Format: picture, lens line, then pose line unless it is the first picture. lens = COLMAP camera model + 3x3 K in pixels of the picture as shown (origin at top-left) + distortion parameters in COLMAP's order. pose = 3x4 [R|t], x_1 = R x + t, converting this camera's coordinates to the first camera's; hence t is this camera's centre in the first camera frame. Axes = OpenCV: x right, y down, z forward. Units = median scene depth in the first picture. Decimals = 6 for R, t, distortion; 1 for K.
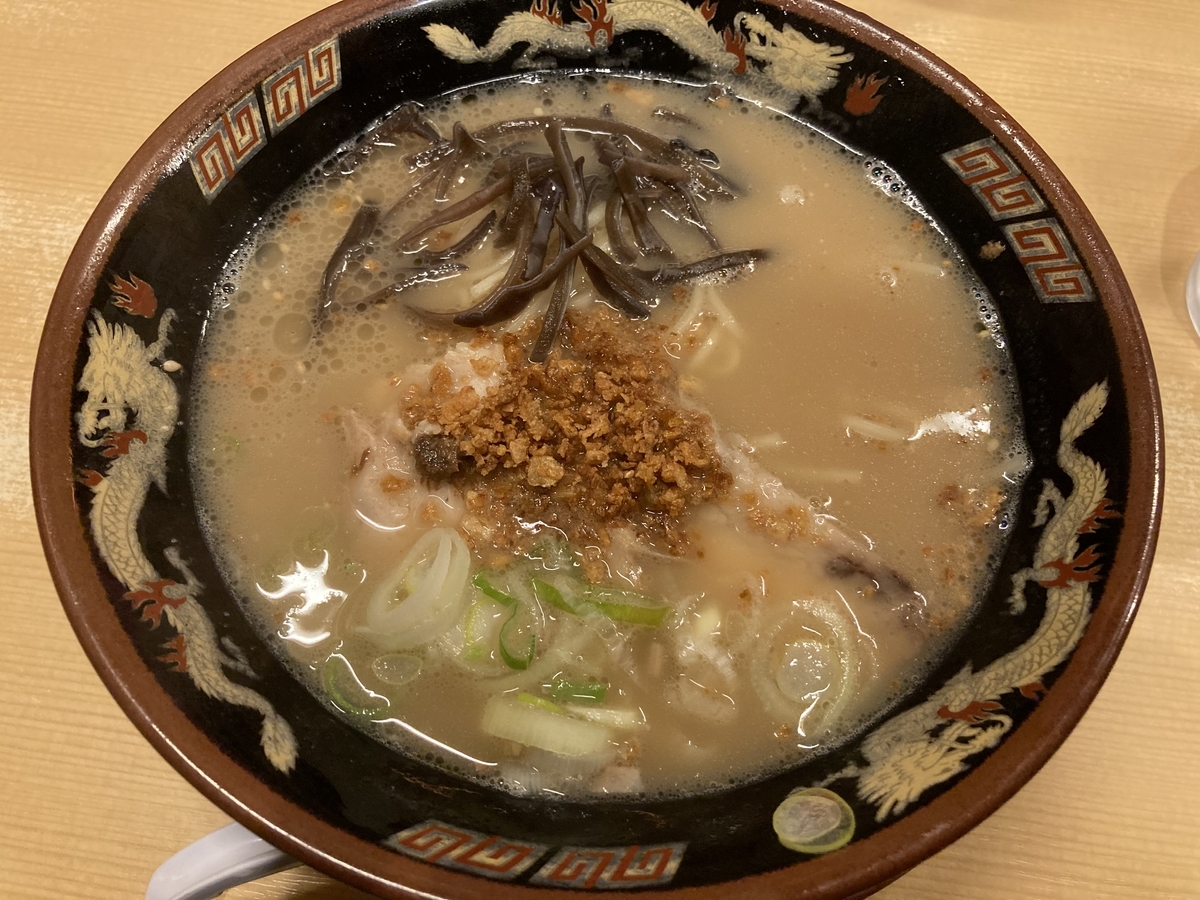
lens RADIAL K [[977.8, 0, 596.2], [0, 977.8, 449.0], [0, 0, 1]] dist [0.060249, -0.013792]
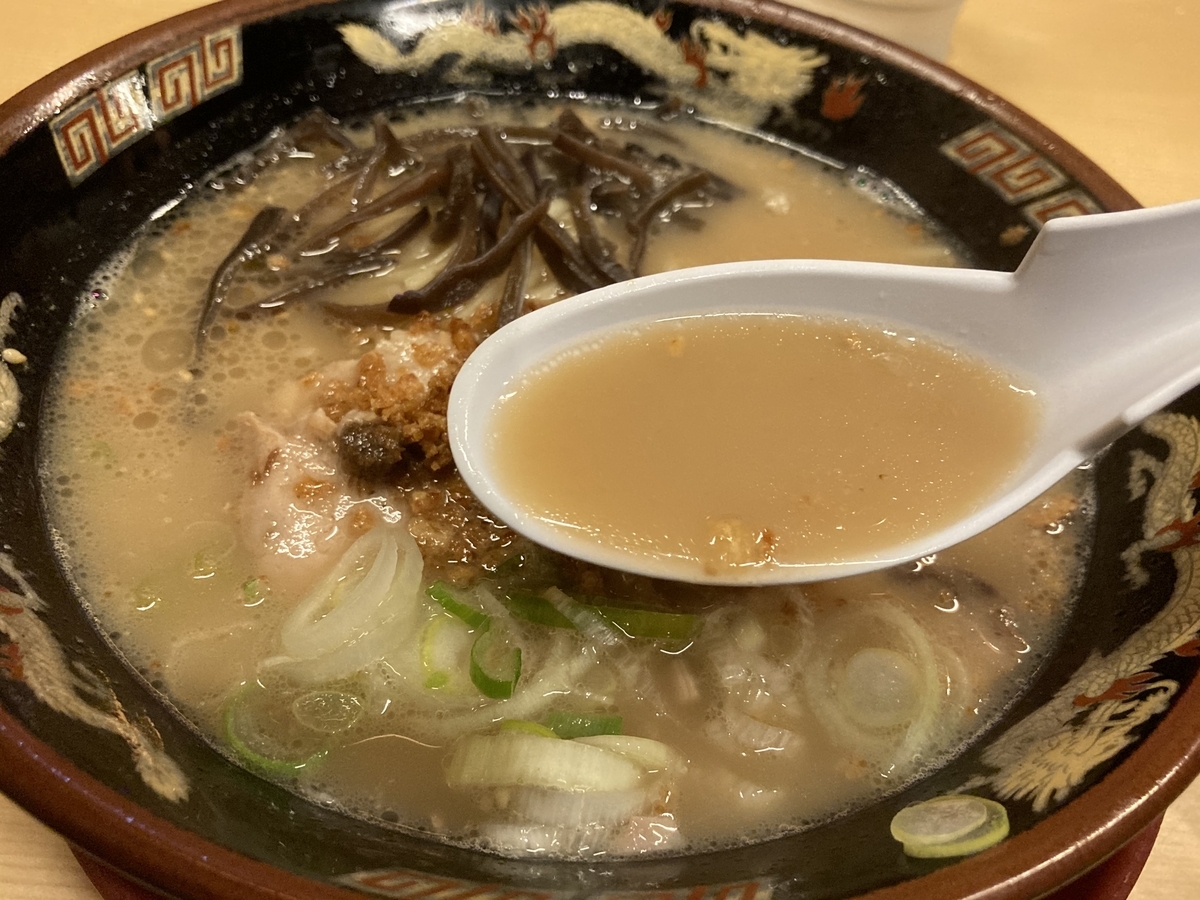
lens RADIAL K [[1150.7, 0, 604.6], [0, 1150.7, 451.4], [0, 0, 1]] dist [0.001245, 0.000000]
pose [[0.993063, -0.028714, 0.114022, -0.079640], [0.057276, 0.965027, -0.255816, 0.229093], [-0.102689, 0.260572, 0.959978, 0.122444]]
